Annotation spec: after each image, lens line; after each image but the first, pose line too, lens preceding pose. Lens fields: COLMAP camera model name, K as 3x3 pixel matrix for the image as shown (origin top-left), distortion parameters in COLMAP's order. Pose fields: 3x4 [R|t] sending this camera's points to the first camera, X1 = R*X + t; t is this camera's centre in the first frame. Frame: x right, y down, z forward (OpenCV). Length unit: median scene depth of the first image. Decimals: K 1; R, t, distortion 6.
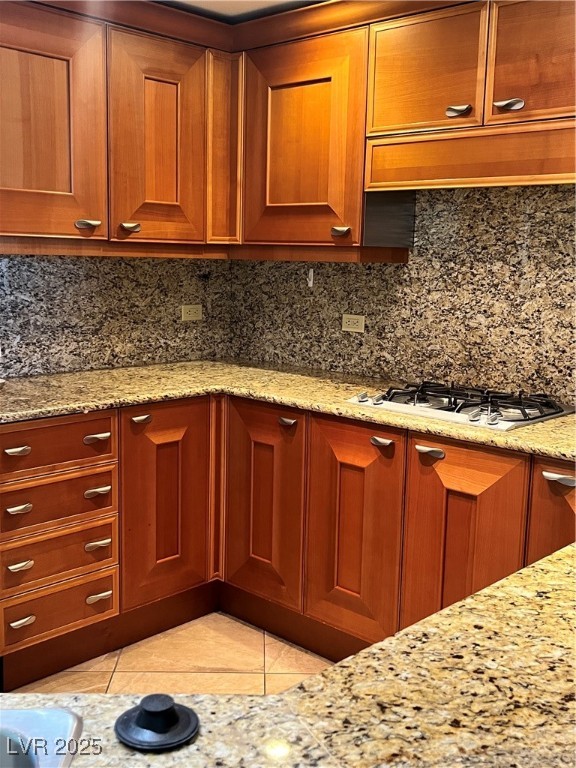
lens RADIAL K [[837.2, 0, 288.5], [0, 837.2, 394.3], [0, 0, 1]] dist [0.033635, -0.013412]
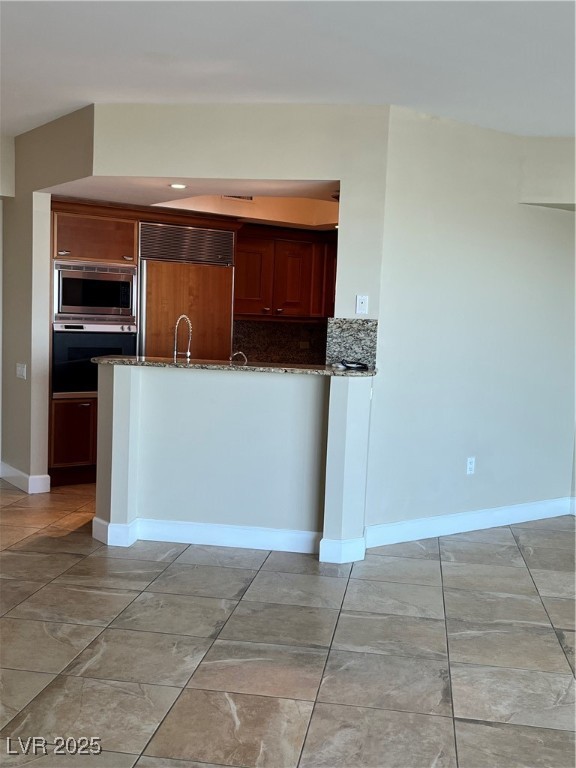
lens RADIAL K [[837.2, 0, 288.5], [0, 837.2, 394.3], [0, 0, 1]] dist [0.033635, -0.013412]
pose [[0.983583, 0.028646, -0.178169, 0.330136], [-0.042480, 0.996329, -0.074321, 0.272226], [0.175385, 0.080670, 0.981189, -1.639575]]
